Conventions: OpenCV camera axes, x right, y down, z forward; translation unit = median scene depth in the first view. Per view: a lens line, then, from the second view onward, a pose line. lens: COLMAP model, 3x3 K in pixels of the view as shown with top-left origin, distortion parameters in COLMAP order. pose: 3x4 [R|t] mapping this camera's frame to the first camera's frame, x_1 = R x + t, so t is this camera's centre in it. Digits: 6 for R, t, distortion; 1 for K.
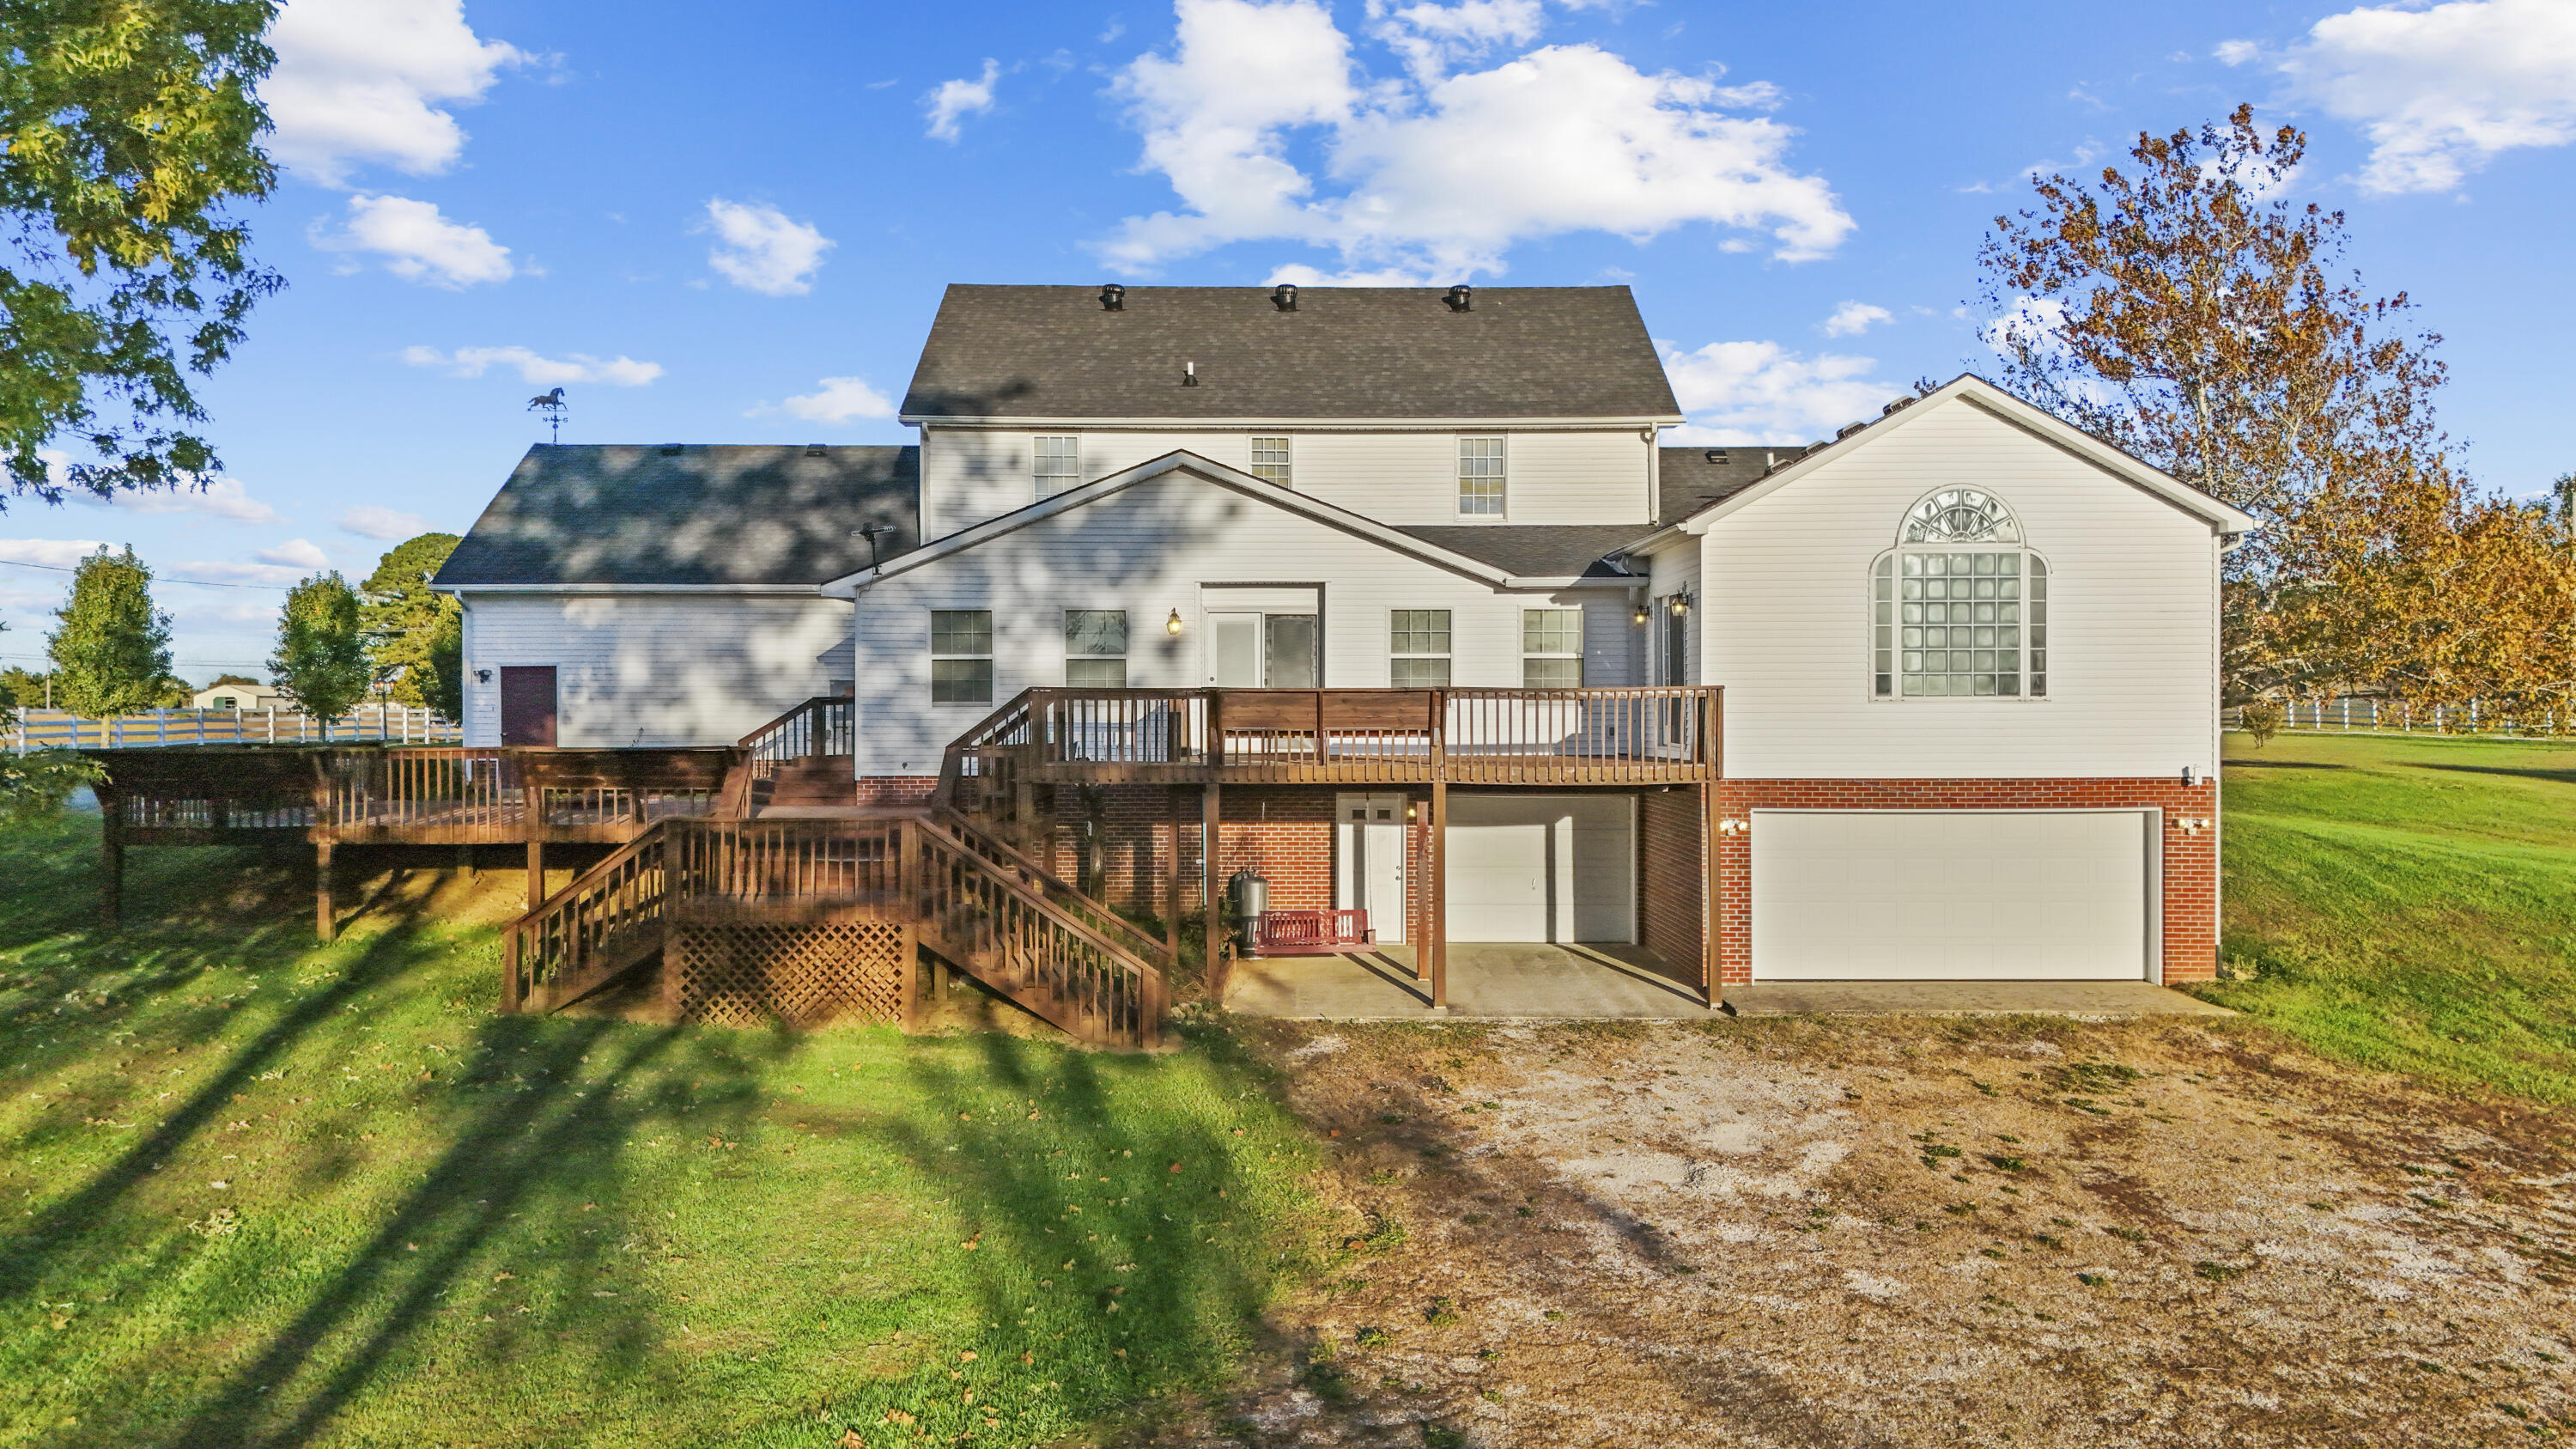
lens RADIAL K [[1927.3, 0, 1288.0], [0, 1927.3, 724.5], [0, 0, 1]] dist [0.000995, -0.000726]
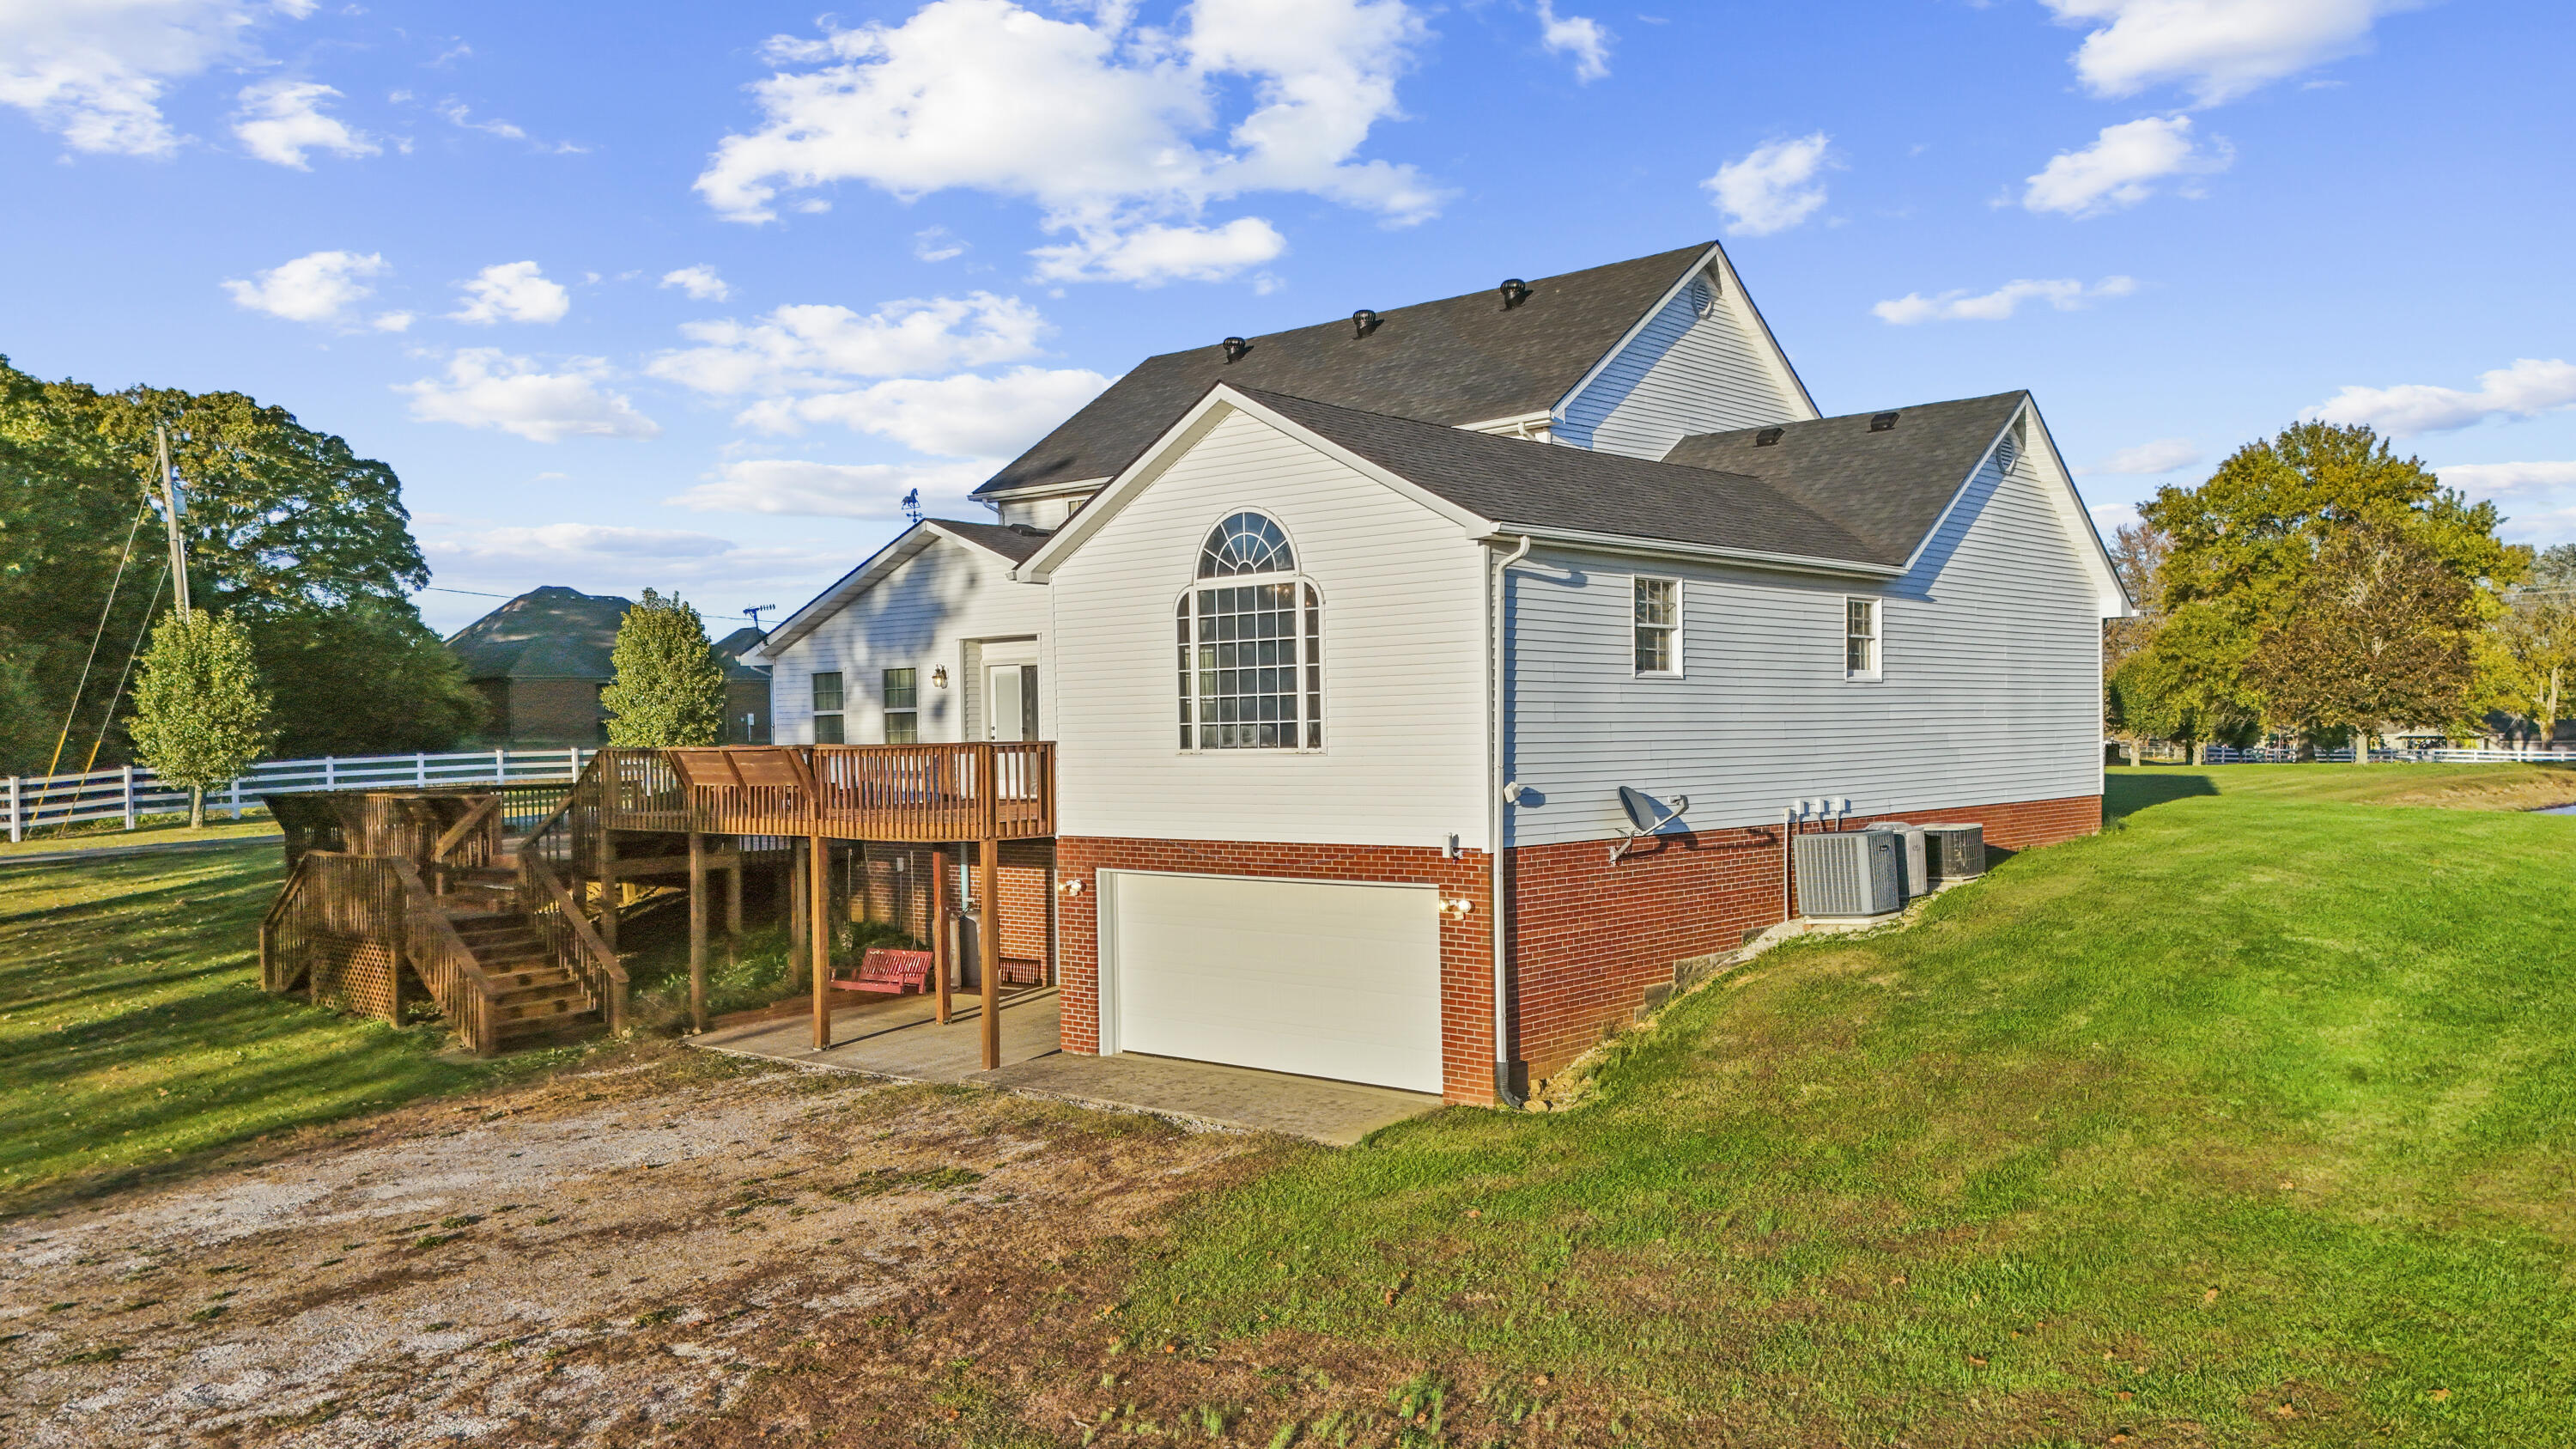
lens RADIAL K [[1965.5, 0, 1288.0], [0, 1965.5, 724.5], [0, 0, 1]] dist [0.139672, -0.003346]
pose [[0.744629, -0.019140, -0.667204, 0.966023], [0.020459, 0.999774, -0.005847, -0.020108], [0.667164, -0.009297, 0.744852, 0.338605]]
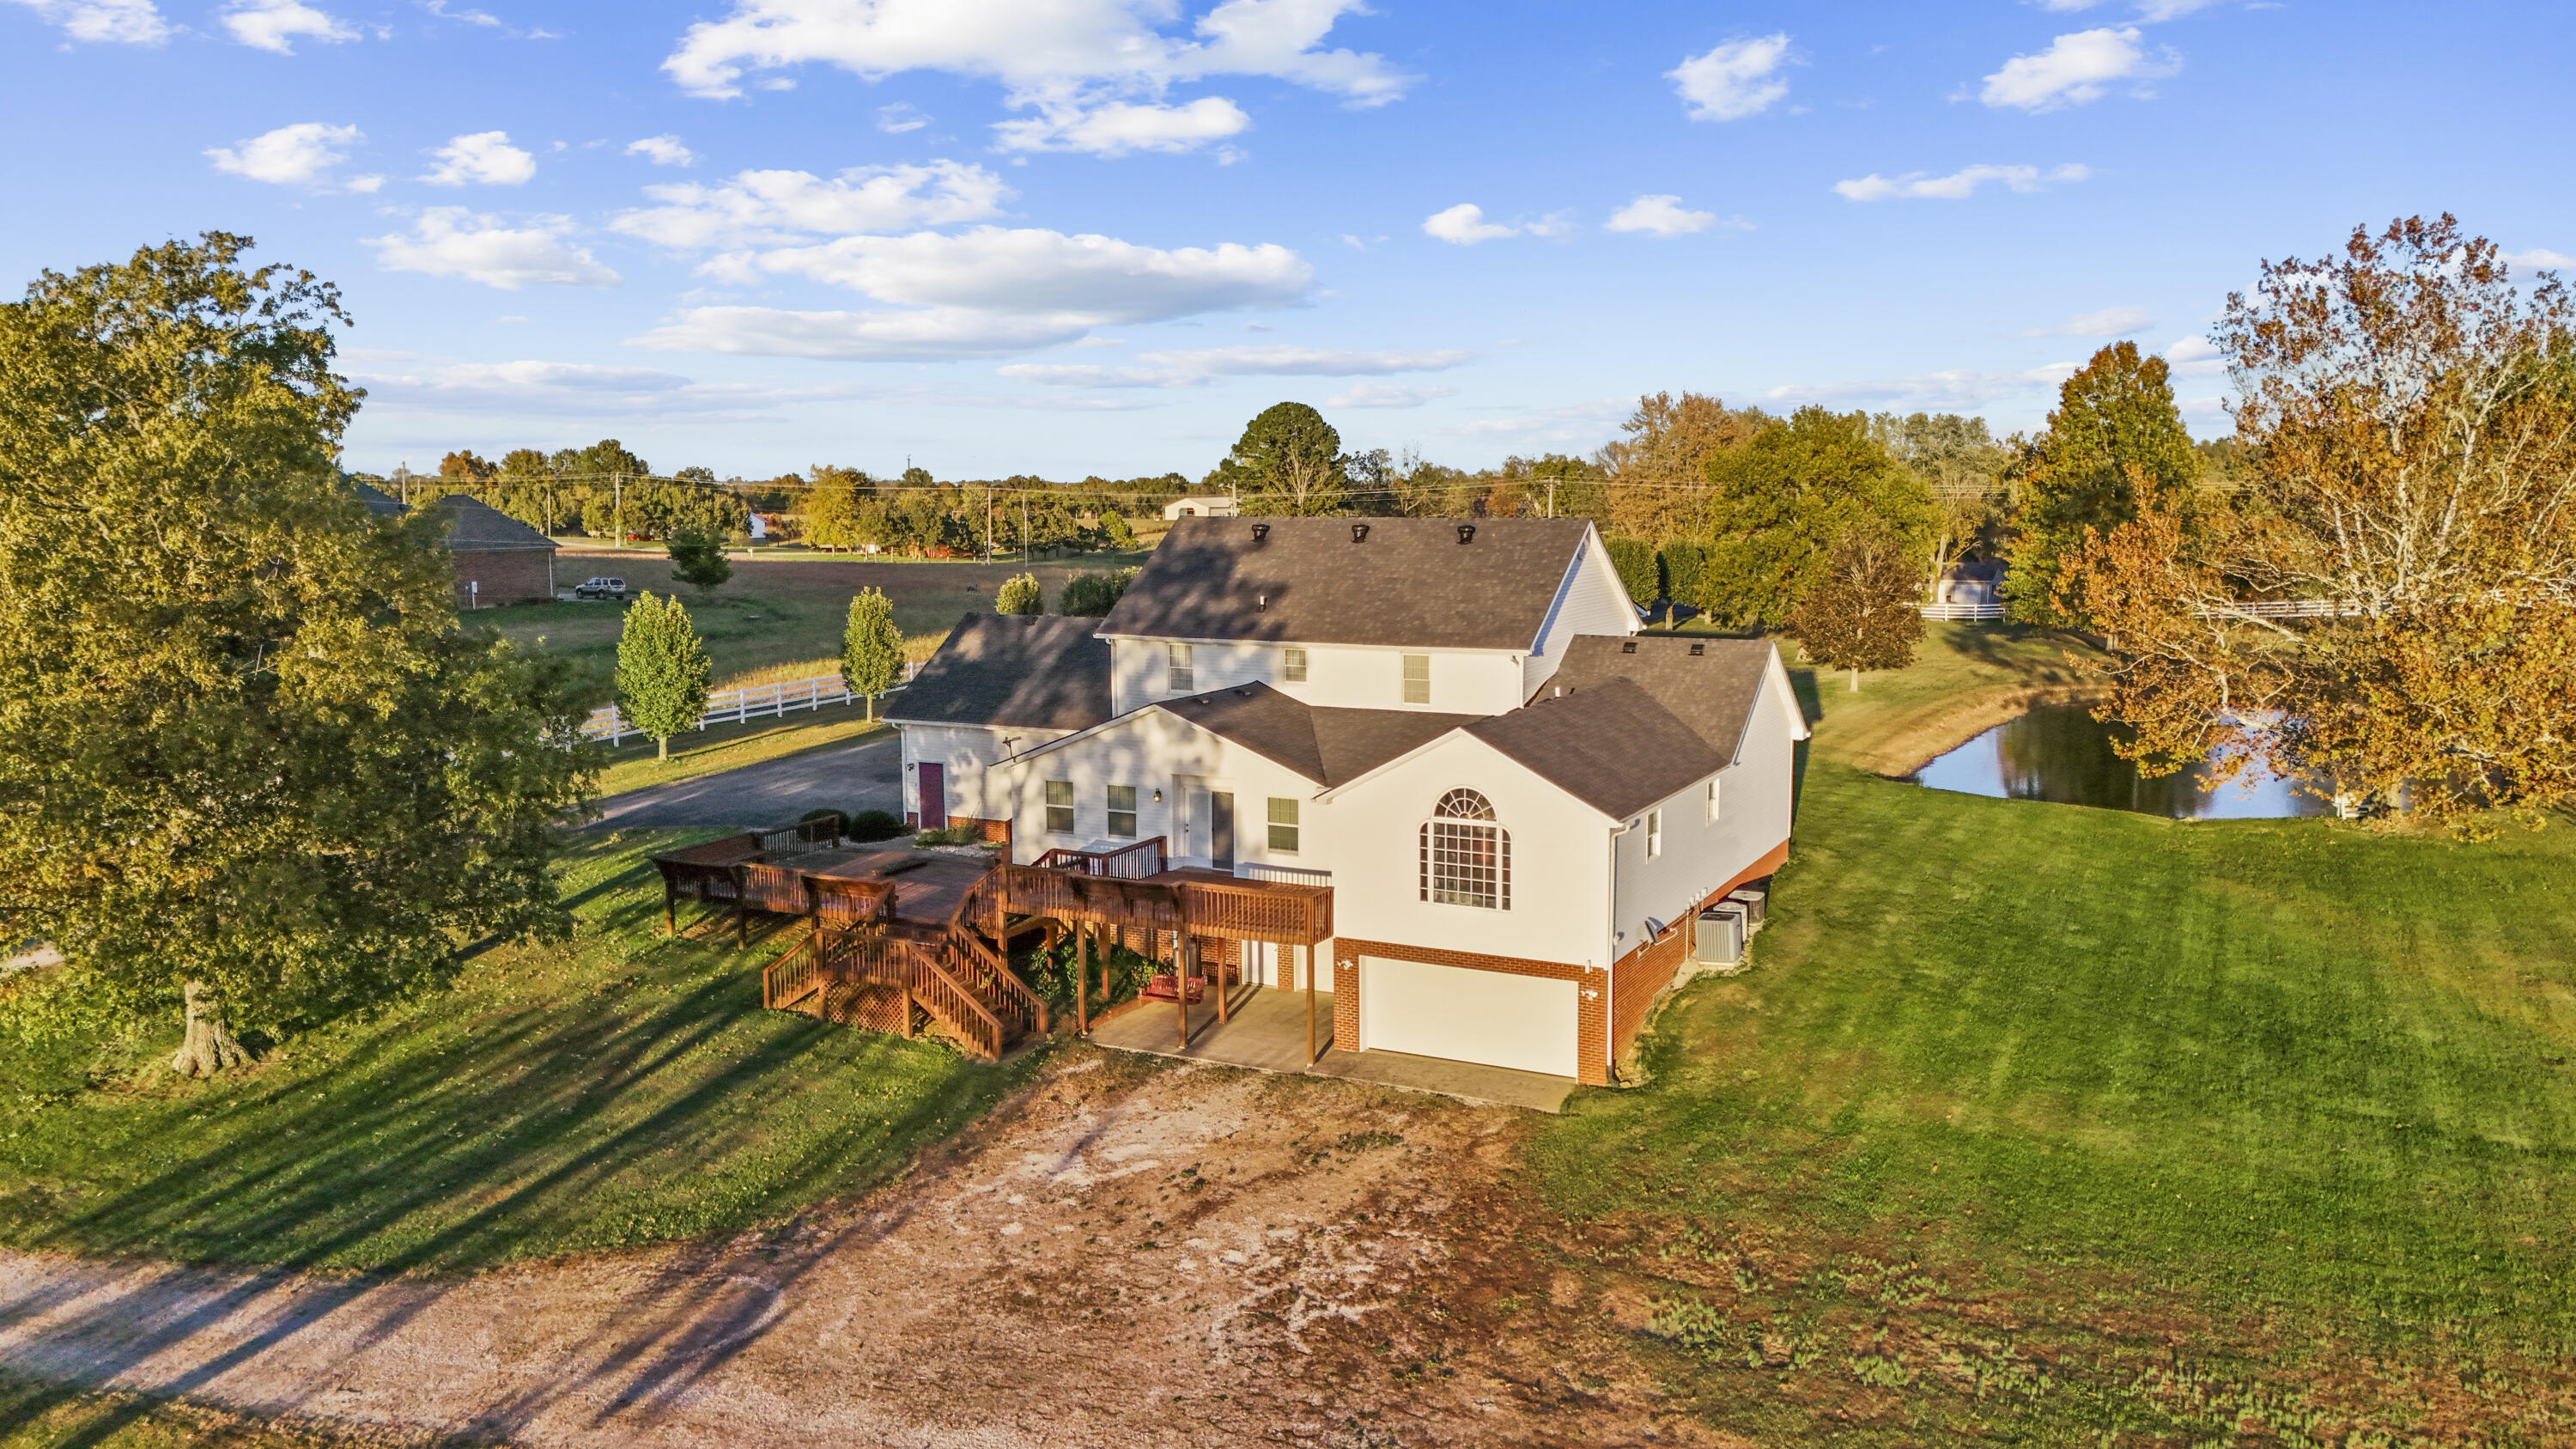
lens RADIAL K [[1965.5, 0, 1288.0], [0, 1965.5, 724.5], [0, 0, 1]] dist [0.139672, -0.003346]
pose [[0.887714, 0.050322, -0.457637, 1.019837], [0.010242, 0.991604, 0.128903, -0.411649], [0.460282, -0.119116, 0.879745, -0.635339]]
